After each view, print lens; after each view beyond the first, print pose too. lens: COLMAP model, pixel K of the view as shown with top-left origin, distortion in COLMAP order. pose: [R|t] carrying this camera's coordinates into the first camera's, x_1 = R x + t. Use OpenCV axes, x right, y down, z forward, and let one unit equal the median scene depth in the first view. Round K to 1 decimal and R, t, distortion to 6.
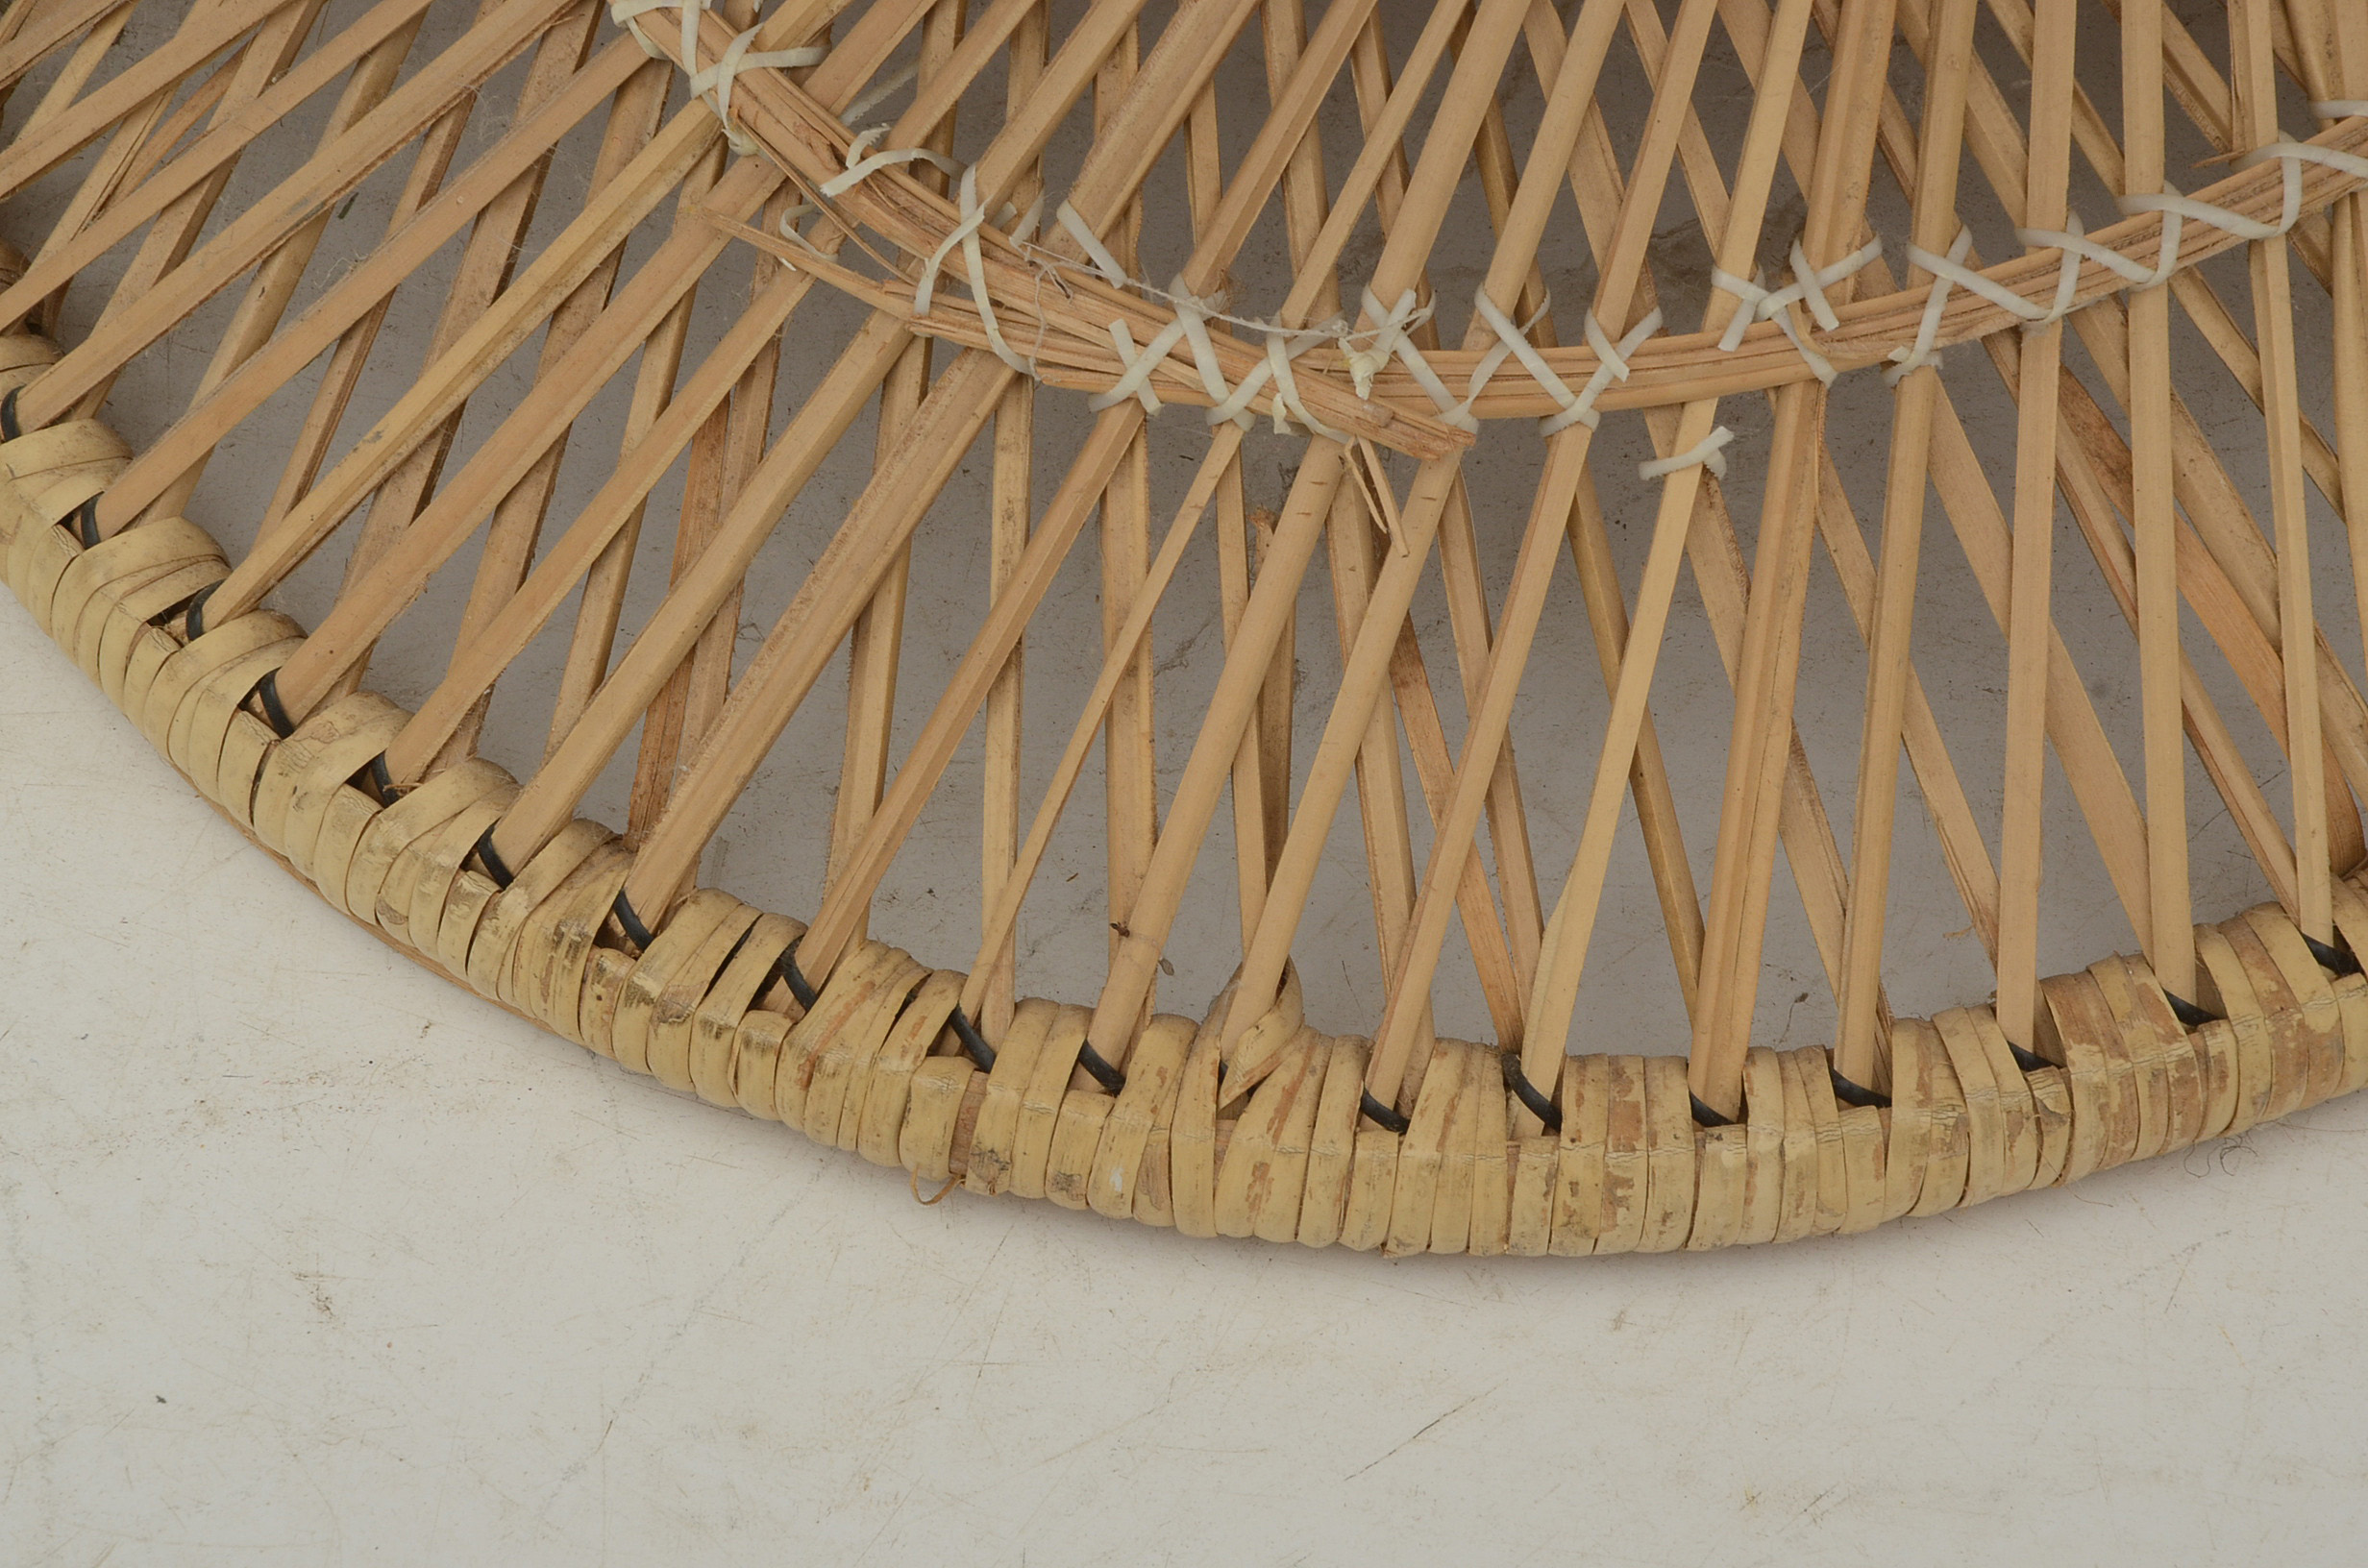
lens RADIAL K [[8898.0, 0, 1194.2], [0, 8898.0, 791.2], [0, 0, 1]] dist [1.084551, 0.000000]
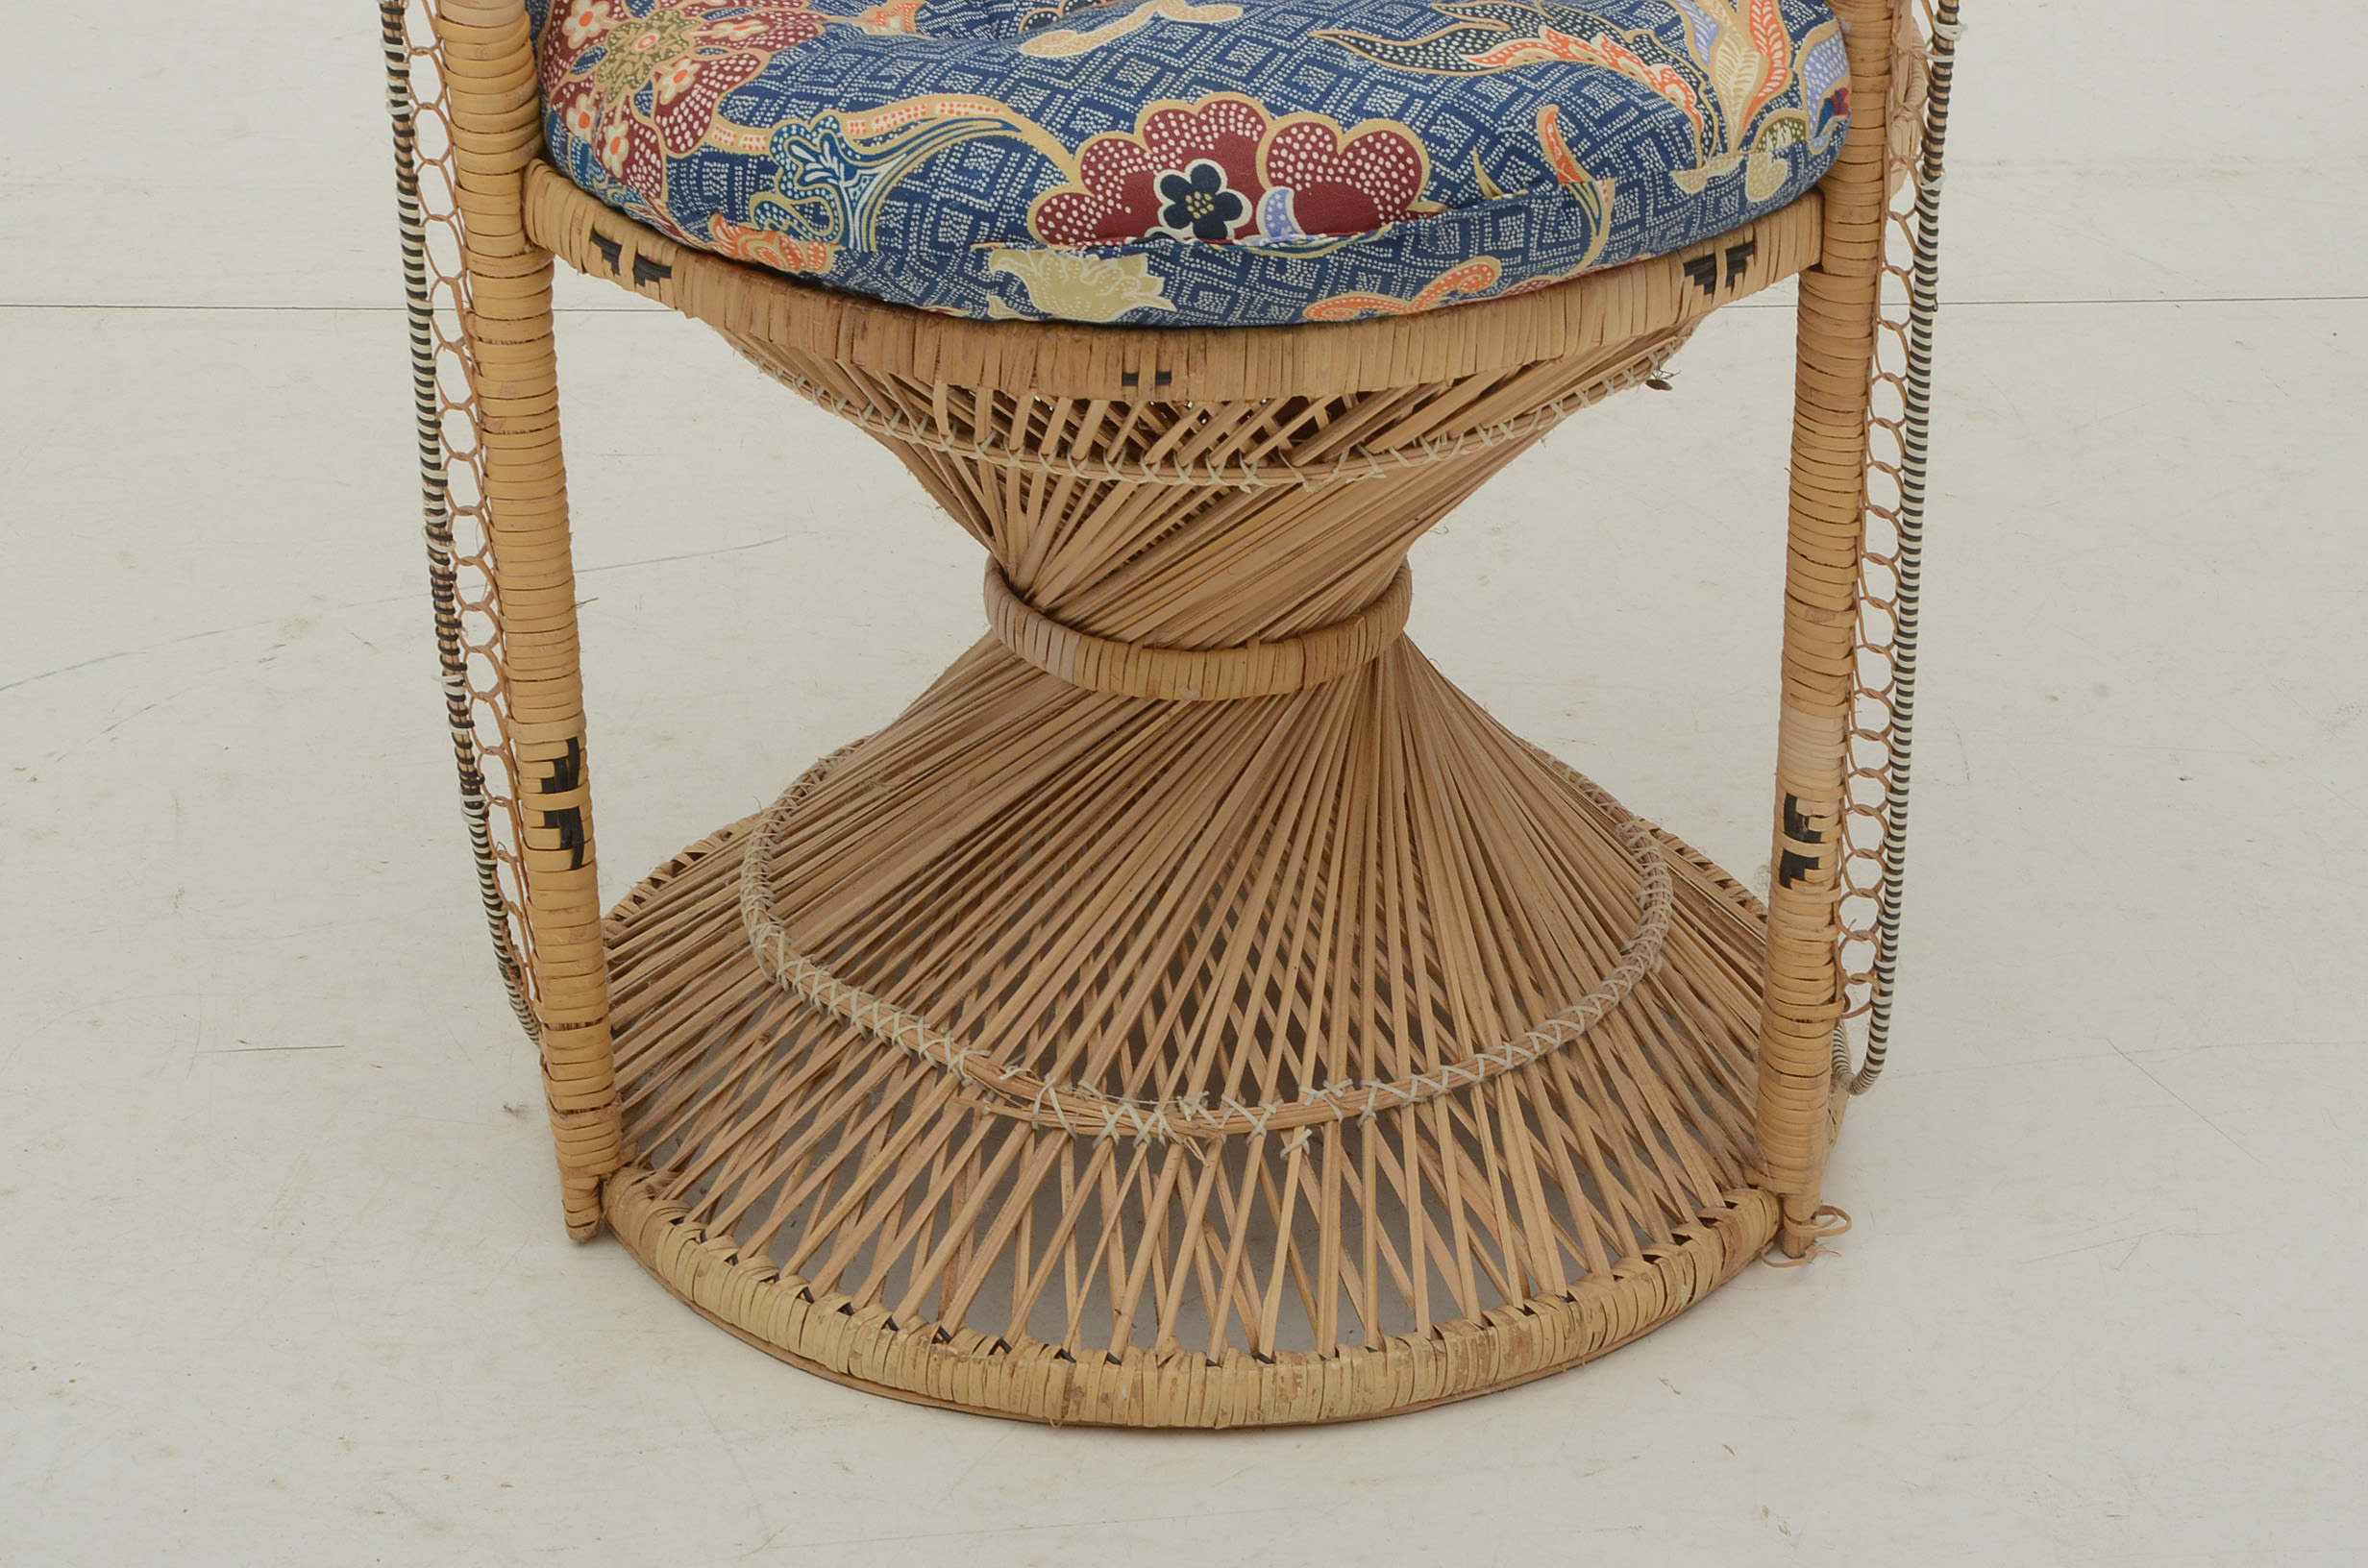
lens RADIAL K [[6773.1, 0, 1175.9], [0, 6773.1, 785.7], [0, 0, 1]] dist [0.640165, 0.000000]
pose [[0.991248, -0.029737, 0.128618, -0.269574], [0.089630, 0.866908, -0.490343, 0.955629], [-0.096919, 0.497580, 0.861987, -0.993841]]
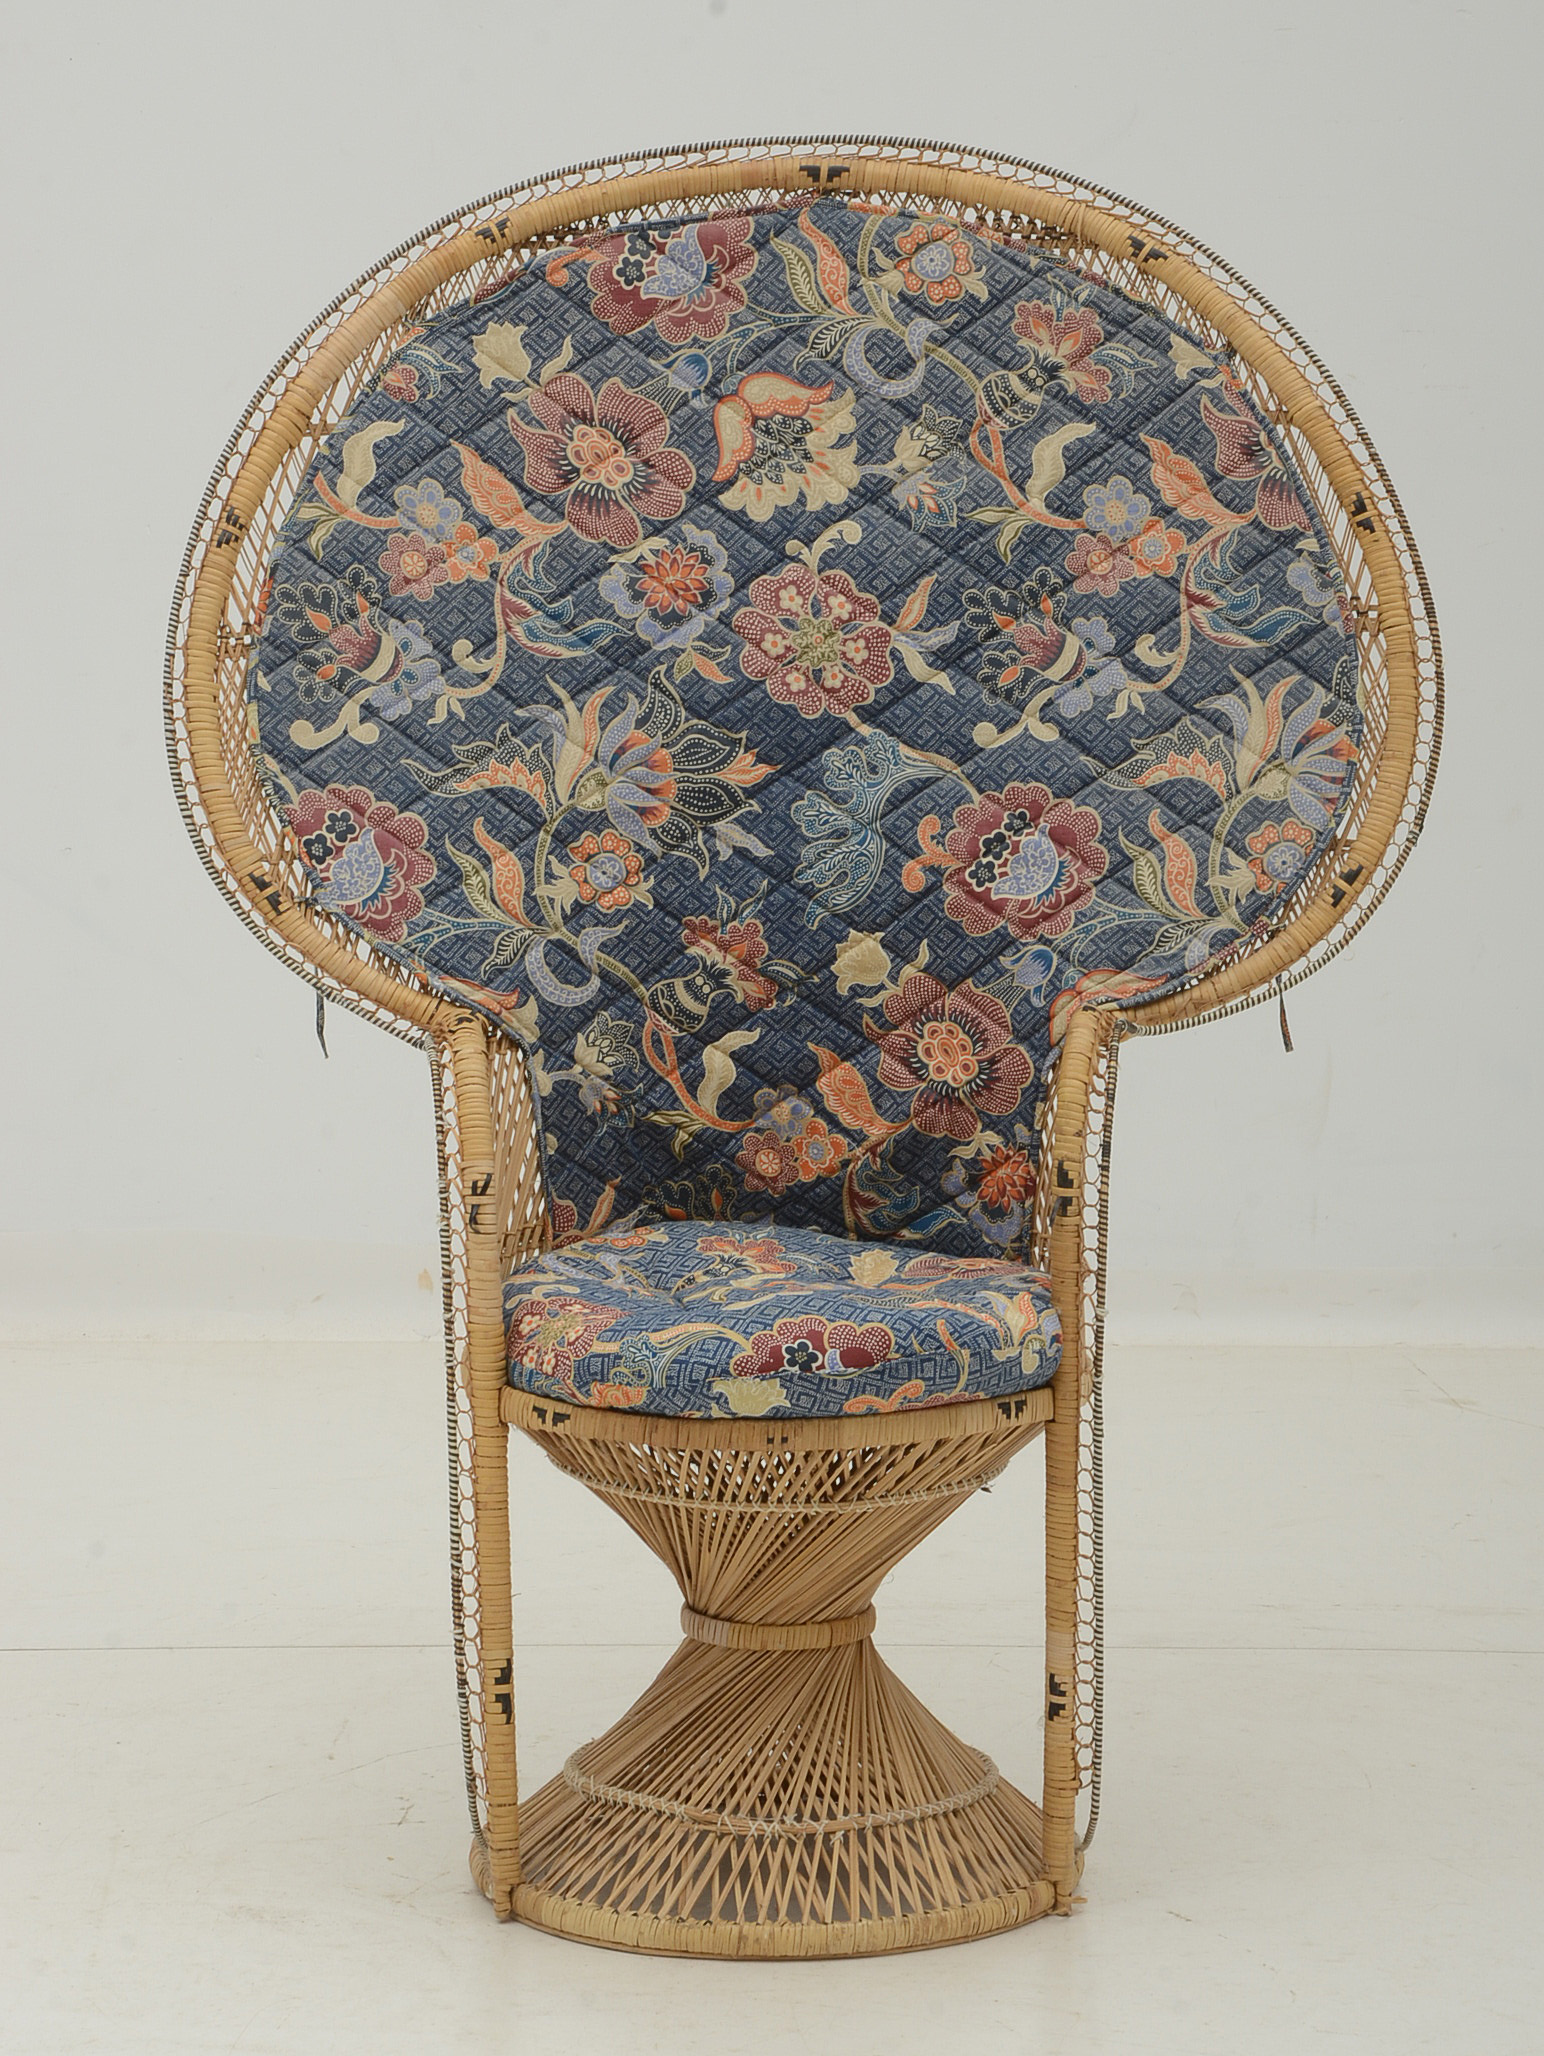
lens RADIAL K [[6288.5, 0, 773.0], [0, 6288.5, 1028.2], [0, 0, 1]] dist [0.364464, 0.000000]
pose [[0.982047, 0.000512, 0.188635, -0.860832], [0.139908, 0.668769, -0.730187, 2.926555], [-0.126527, 0.743470, 0.656692, -2.466088]]
